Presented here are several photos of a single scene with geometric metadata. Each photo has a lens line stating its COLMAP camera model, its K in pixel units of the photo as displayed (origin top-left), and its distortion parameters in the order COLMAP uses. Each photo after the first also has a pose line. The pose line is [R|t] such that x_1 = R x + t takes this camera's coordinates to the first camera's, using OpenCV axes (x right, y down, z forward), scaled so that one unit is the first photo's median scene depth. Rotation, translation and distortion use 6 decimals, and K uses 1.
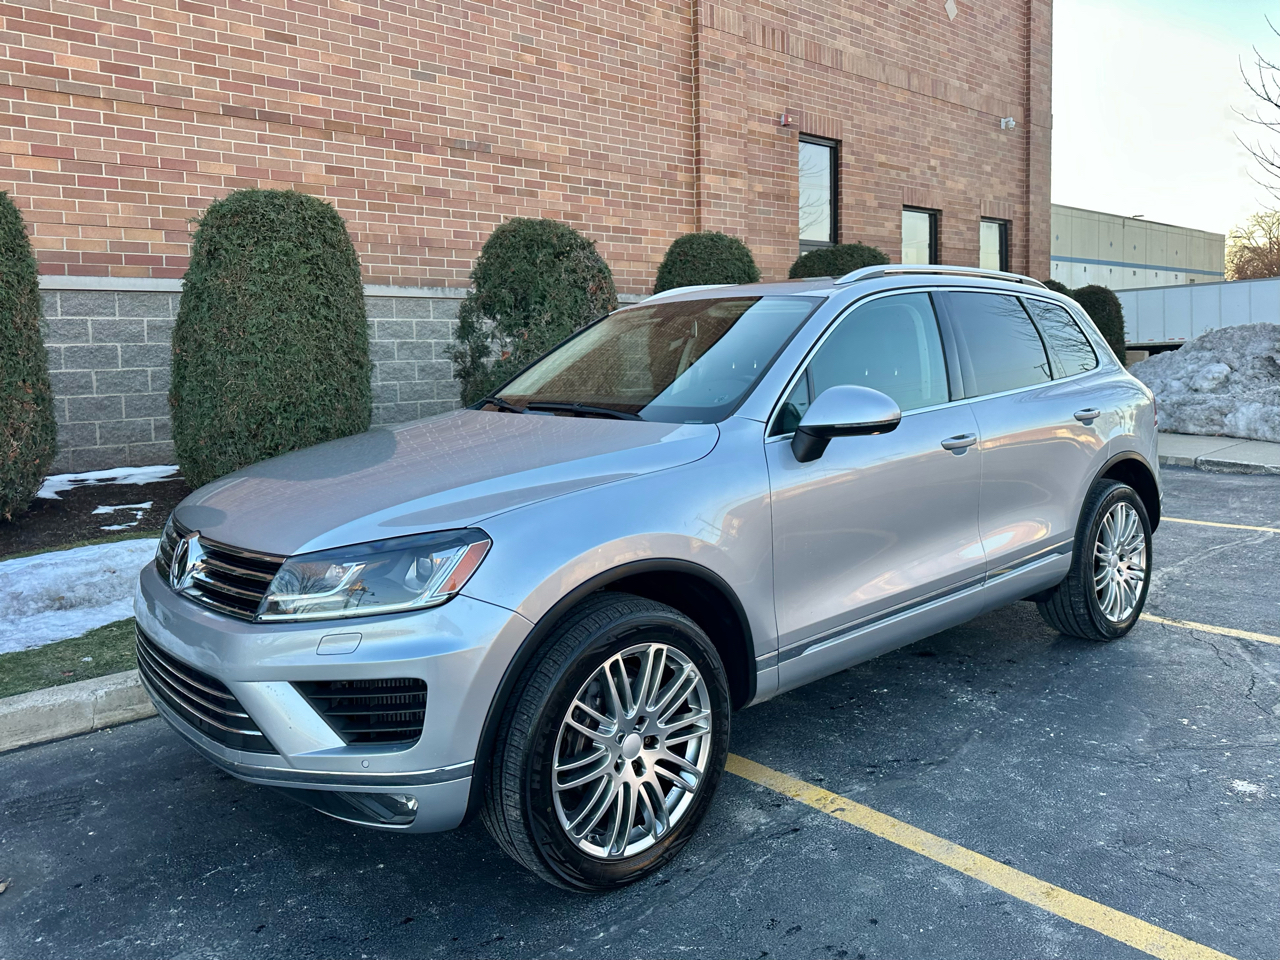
lens RADIAL K [[930.6, 0, 625.1], [0, 930.6, 410.9], [0, 0, 1]] dist [0.030749, -0.043336]
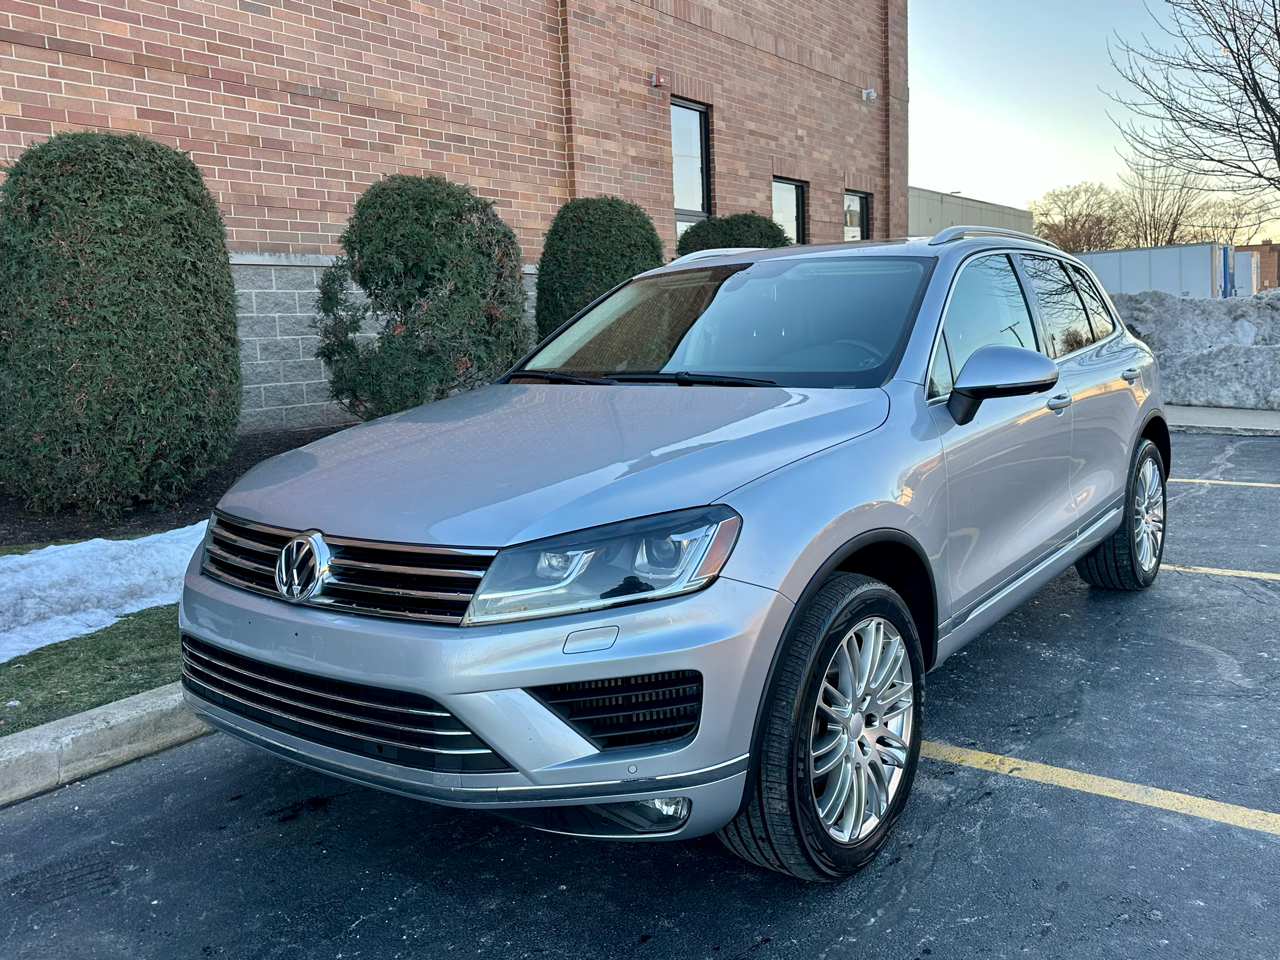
lens RADIAL K [[979.9, 0, 678.2], [0, 979.9, 429.4], [0, 0, 1]] dist [0.050342, -0.066859]
pose [[0.973179, -0.033898, 0.227539, -0.099053], [0.025094, 0.998824, 0.041475, 0.002884], [-0.228677, -0.034653, 0.972885, 0.018605]]
